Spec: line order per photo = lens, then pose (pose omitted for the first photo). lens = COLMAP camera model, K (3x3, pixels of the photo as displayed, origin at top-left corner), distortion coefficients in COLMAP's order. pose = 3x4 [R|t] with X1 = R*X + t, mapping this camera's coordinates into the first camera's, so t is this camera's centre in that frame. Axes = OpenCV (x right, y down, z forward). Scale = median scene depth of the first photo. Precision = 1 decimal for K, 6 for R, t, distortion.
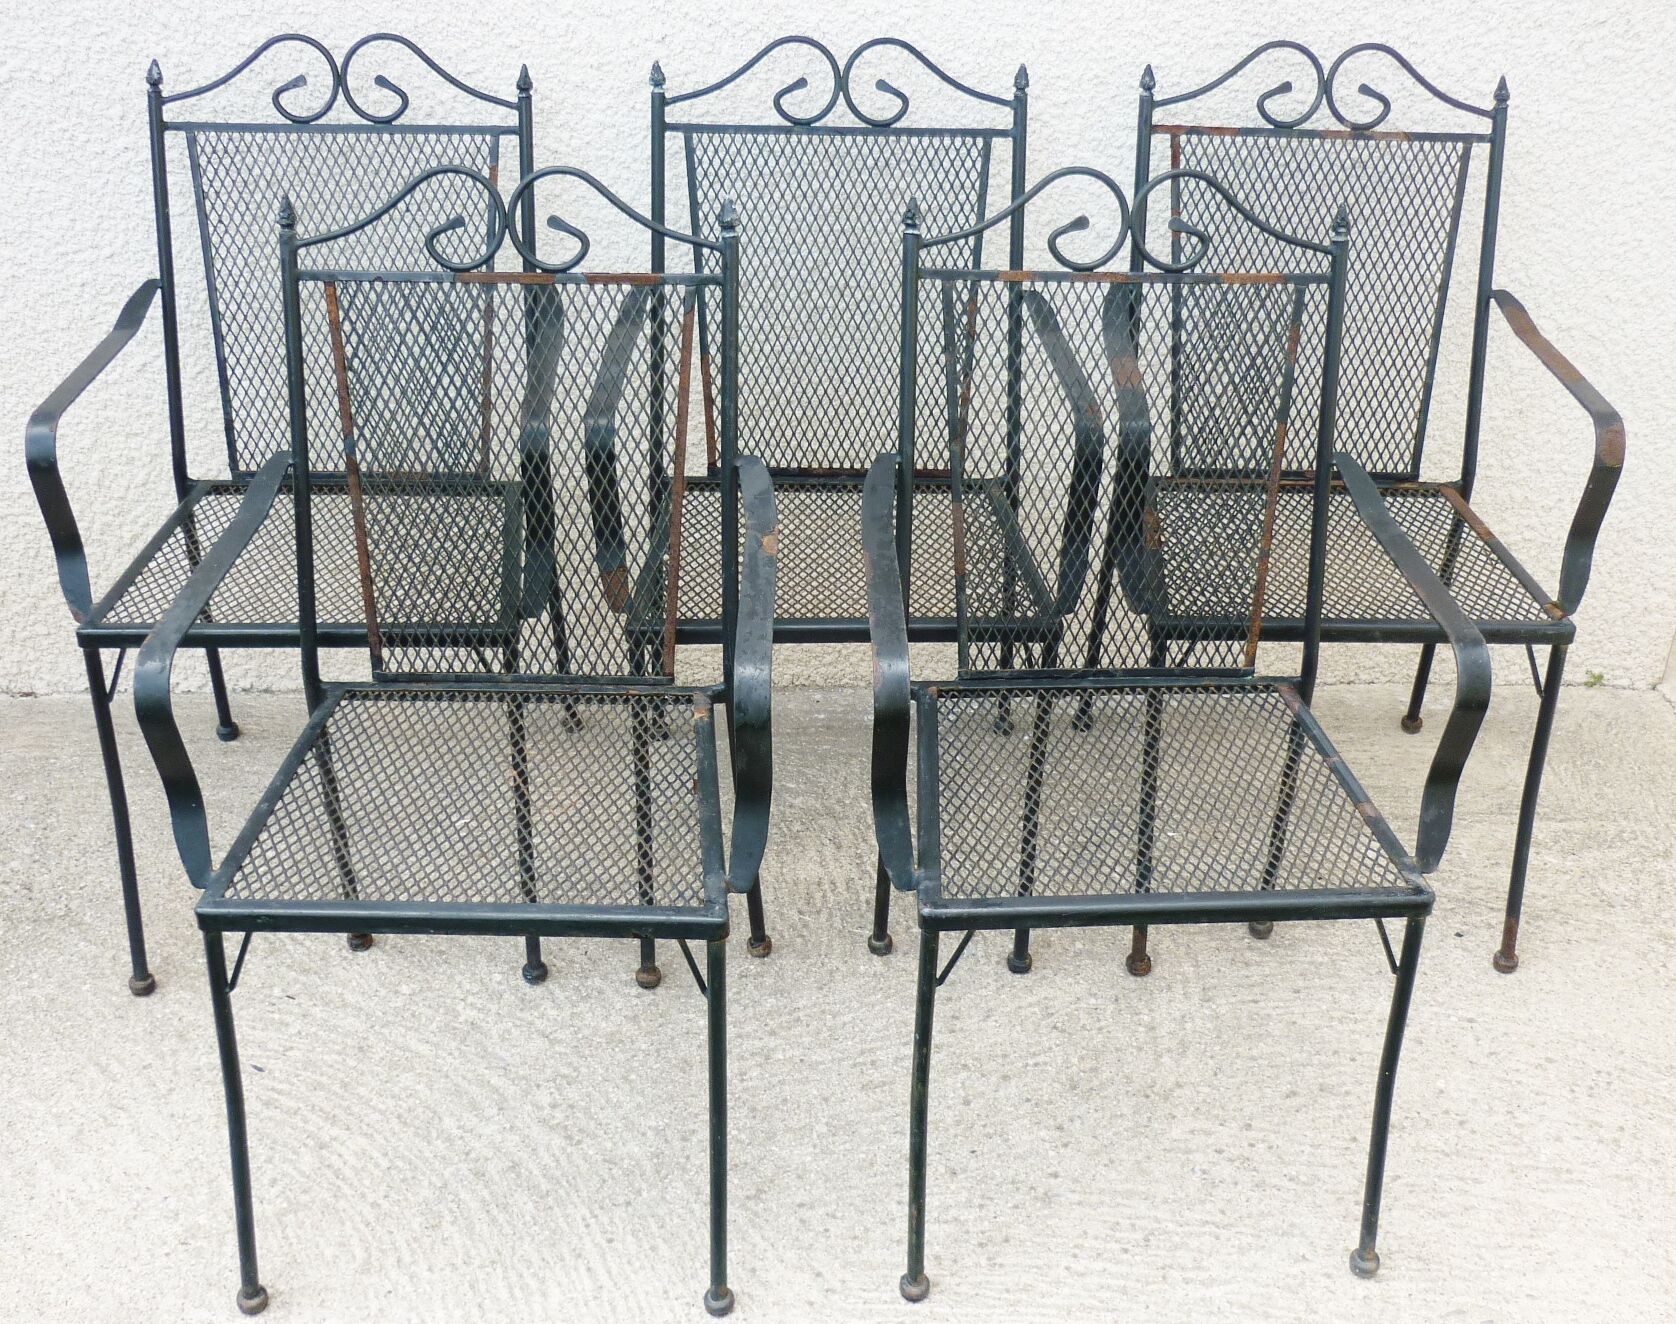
lens RADIAL K [[2053.9, 0, 867.9], [0, 2053.9, 671.2], [0, 0, 1]] dist [-0.047863, 0.000000]
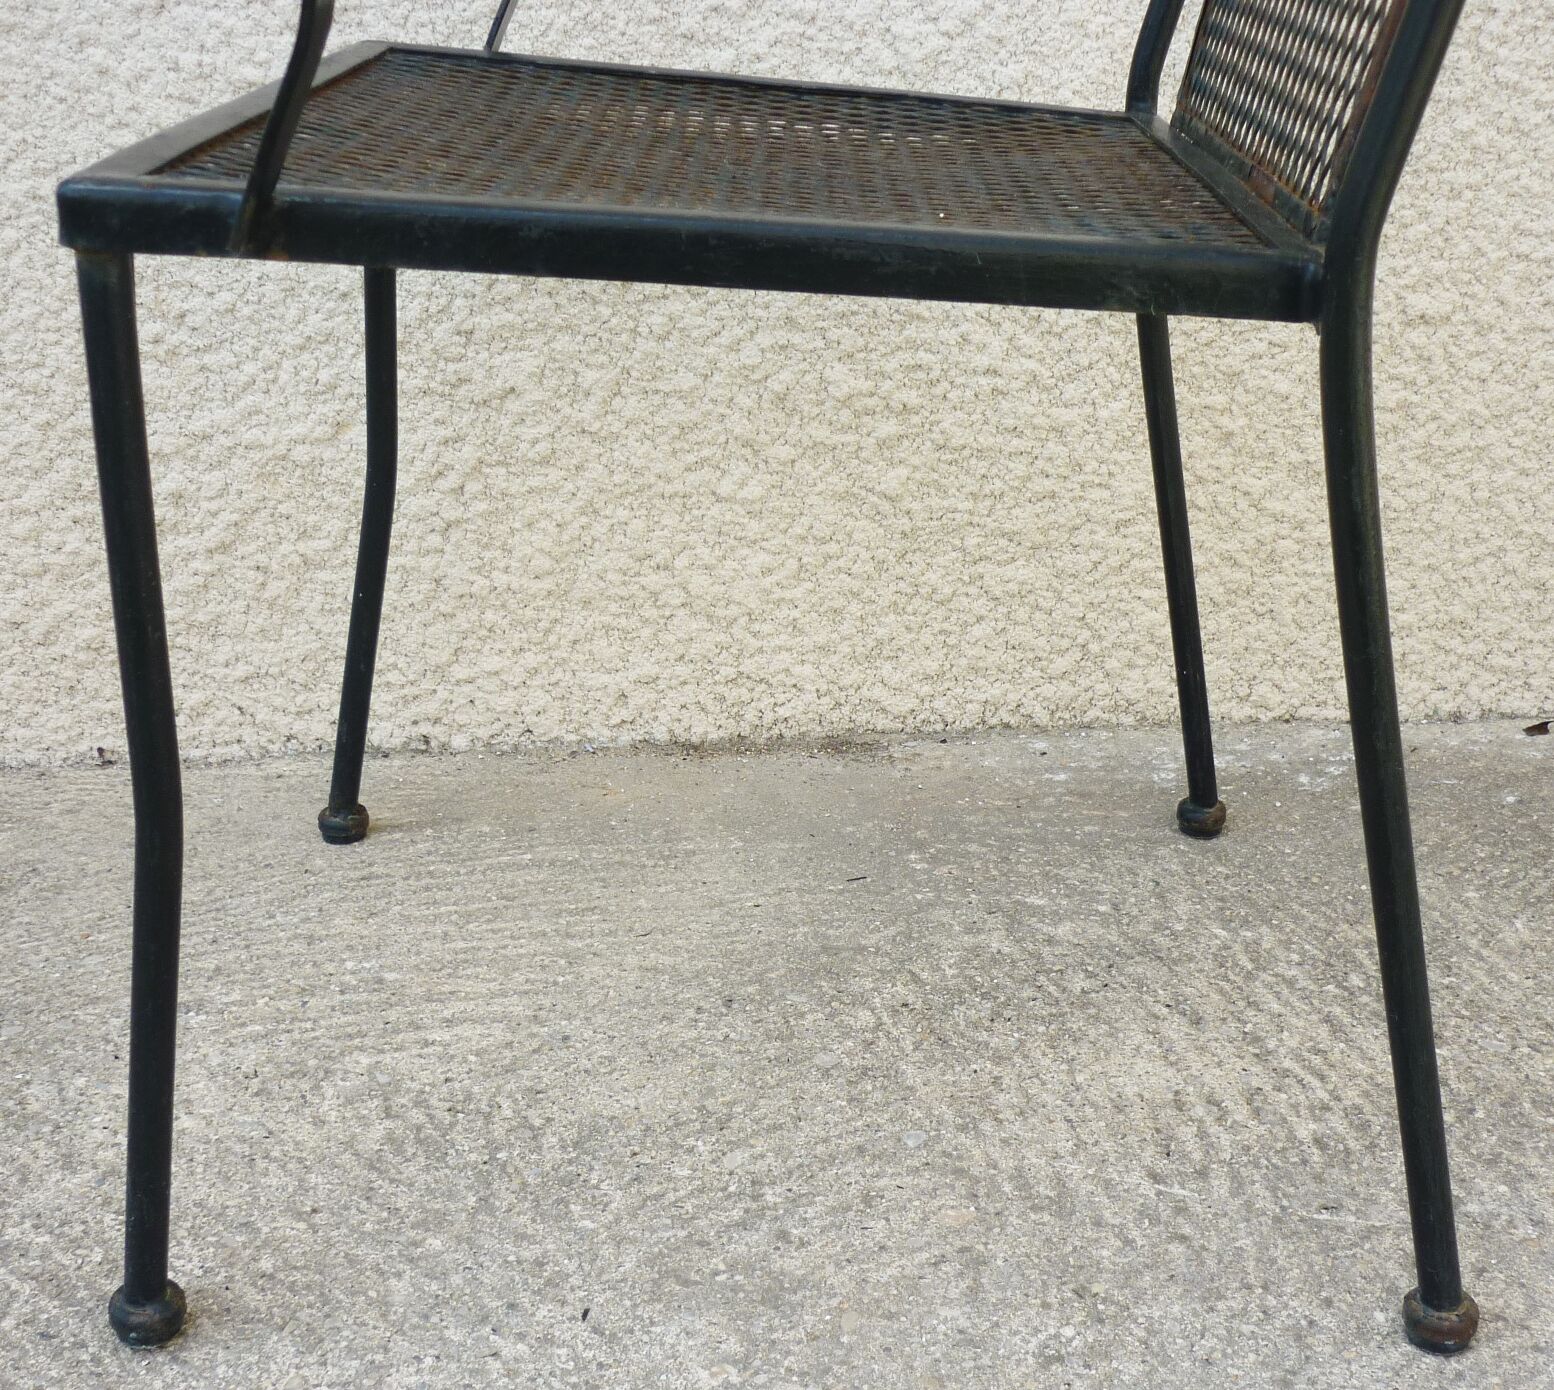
lens RADIAL K [[2052.4, 0, 888.0], [0, 2052.4, 805.4], [0, 0, 1]] dist [-0.070991, 0.000000]
pose [[0.997910, -0.036647, 0.053224, -0.104143], [0.042393, 0.992894, -0.111196, 0.094707], [-0.048771, 0.113220, 0.992372, 0.660881]]
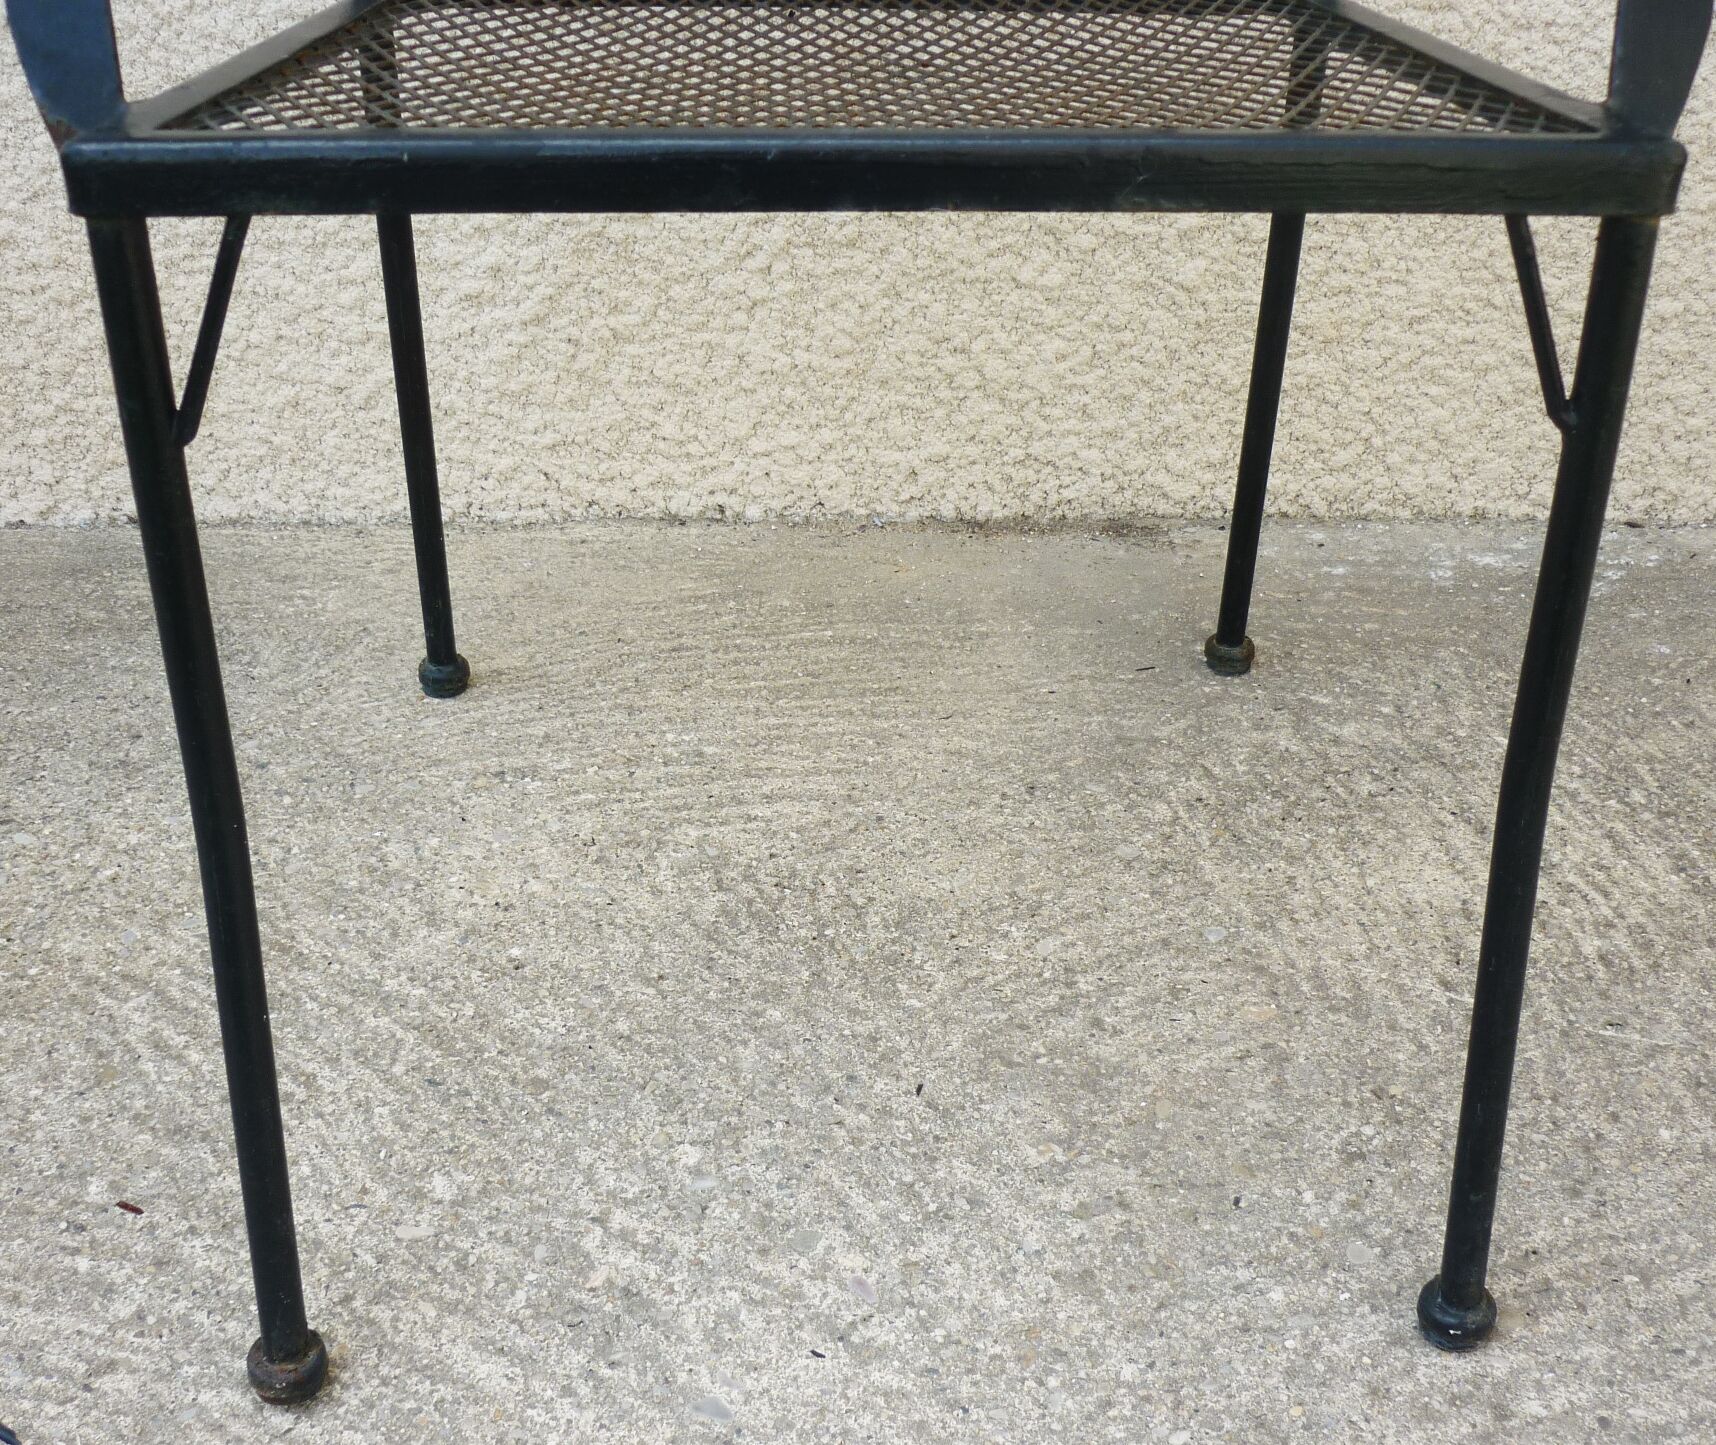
lens RADIAL K [[2053.7, 0, 868.5], [0, 2053.7, 774.8], [0, 0, 1]] dist [-0.080514, 0.000000]
pose [[0.999254, 0.003683, -0.038446, -0.135951], [-0.003169, 0.999905, 0.013408, 0.076397], [0.038492, -0.013276, 0.999171, 0.639335]]
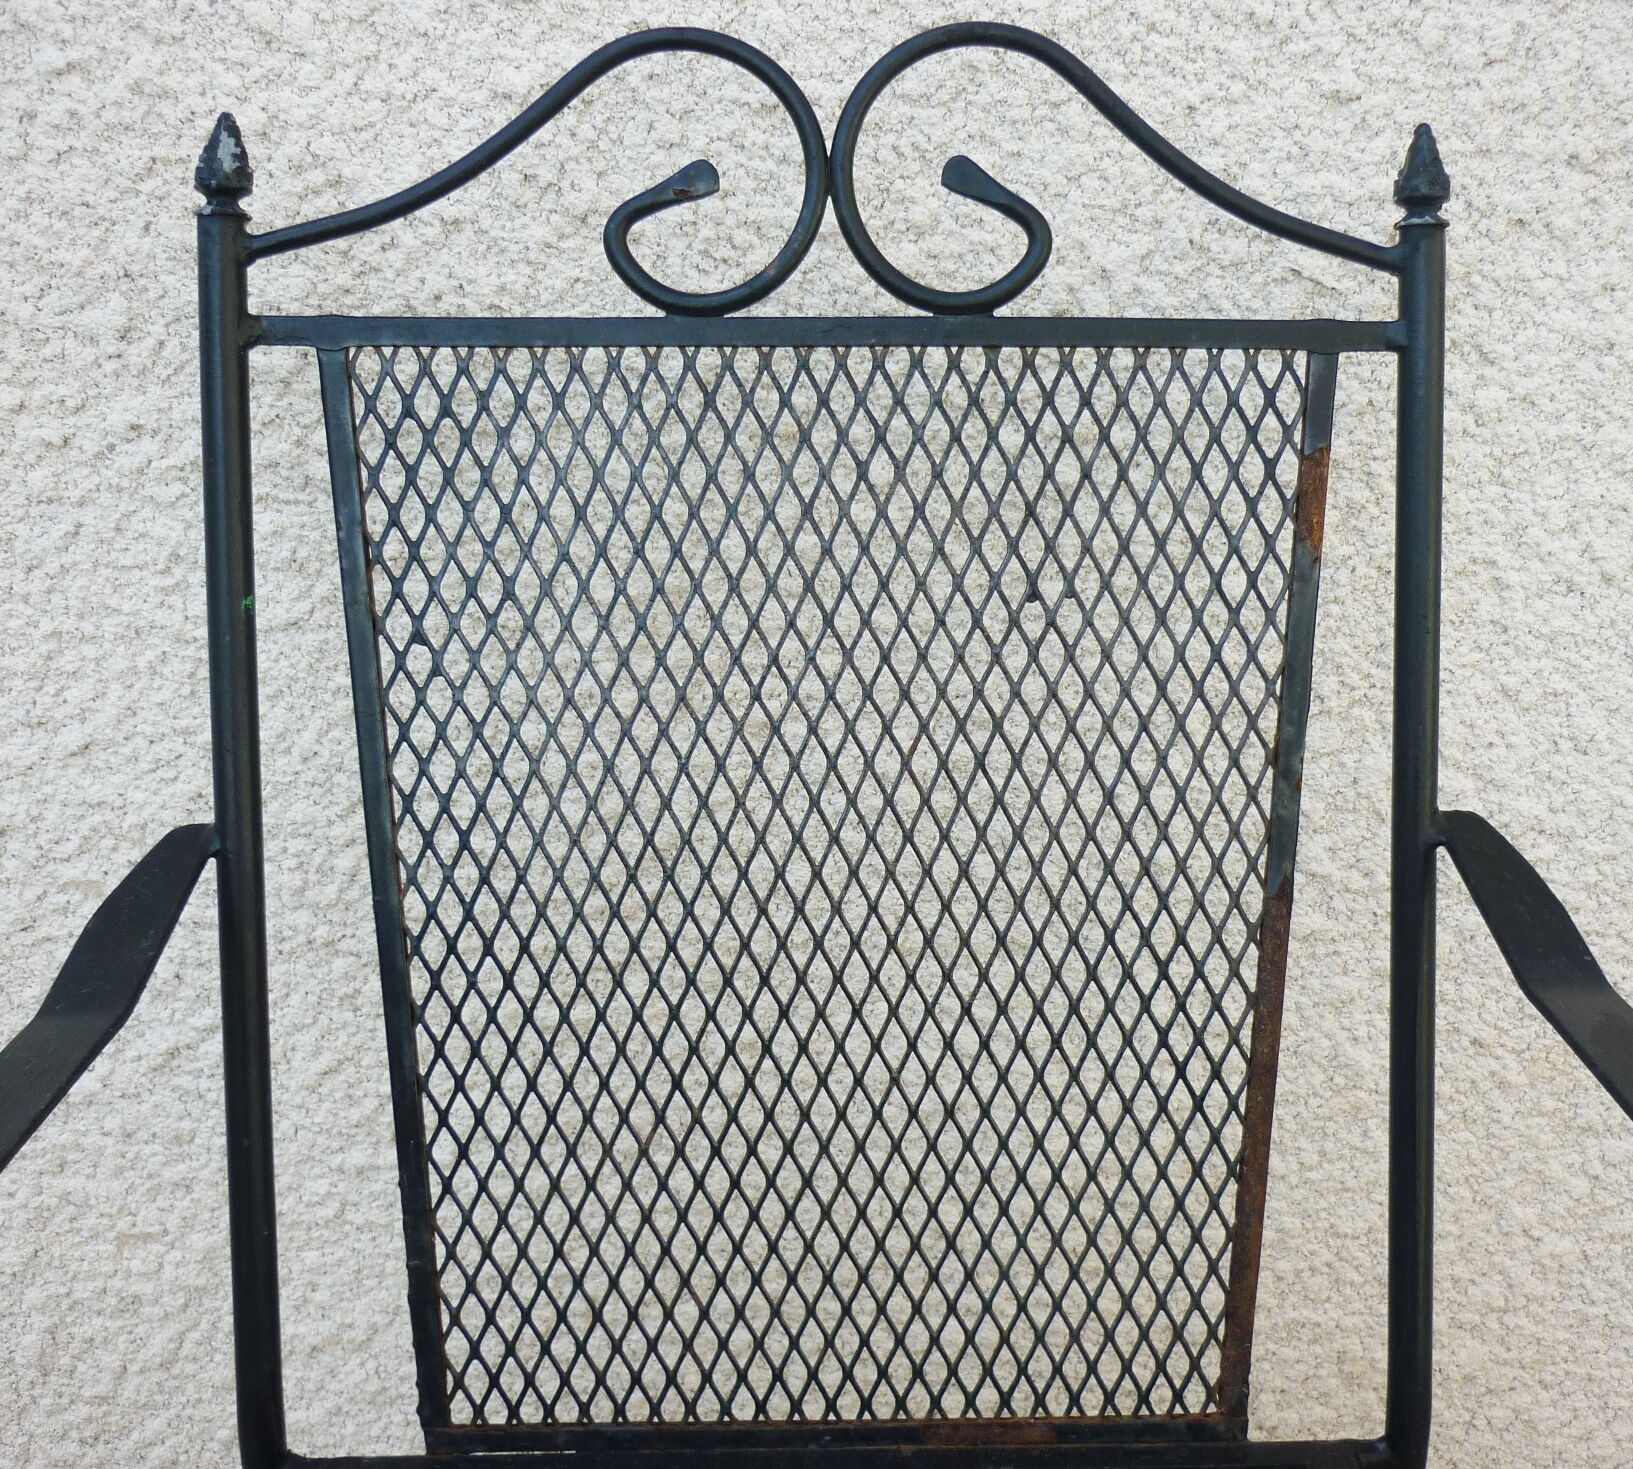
lens RADIAL K [[2039.0, 0, 895.7], [0, 2039.0, 758.1], [0, 0, 1]] dist [-0.068720, 0.000000]
pose [[0.999487, -0.016467, -0.027477, -0.243834], [0.011248, 0.983549, -0.180293, -0.150743], [0.029994, 0.179892, 0.983229, 0.723470]]
